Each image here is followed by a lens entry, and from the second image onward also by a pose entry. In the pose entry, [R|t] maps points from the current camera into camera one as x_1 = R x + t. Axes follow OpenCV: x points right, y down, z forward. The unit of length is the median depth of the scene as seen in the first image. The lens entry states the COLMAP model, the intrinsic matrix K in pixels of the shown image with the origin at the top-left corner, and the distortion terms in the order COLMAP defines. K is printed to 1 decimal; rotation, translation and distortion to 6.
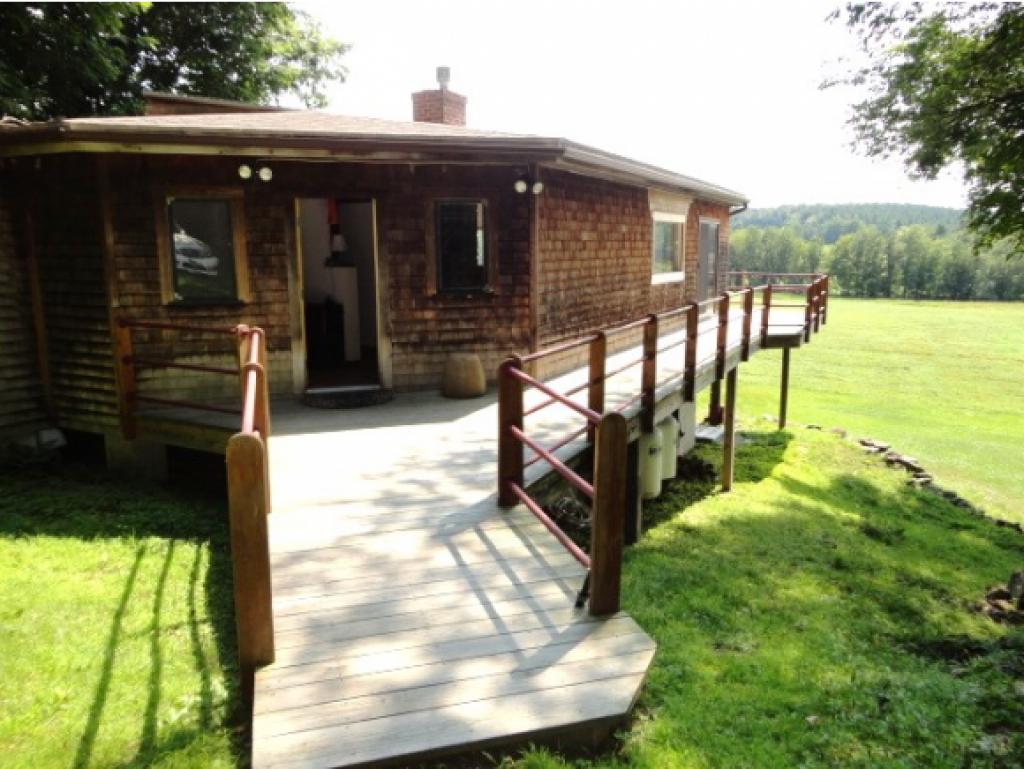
lens RADIAL K [[760.8, 0, 512.0], [0, 760.8, 384.5], [0, 0, 1]] dist [0.008318, -0.004502]
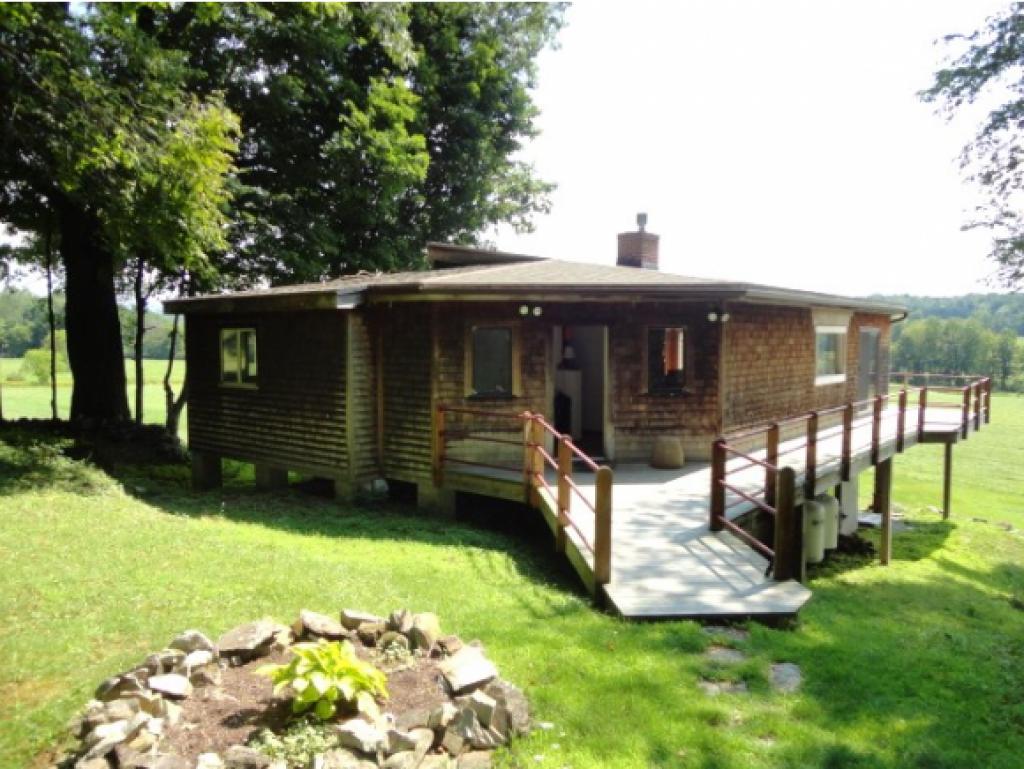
lens RADIAL K [[760.8, 0, 512.0], [0, 760.8, 384.5], [0, 0, 1]] dist [0.008318, -0.004502]
pose [[0.979111, 0.018574, -0.202476, -0.053082], [-0.041724, 0.992981, -0.110672, 0.025042], [0.198999, 0.116808, 0.973013, -0.338879]]
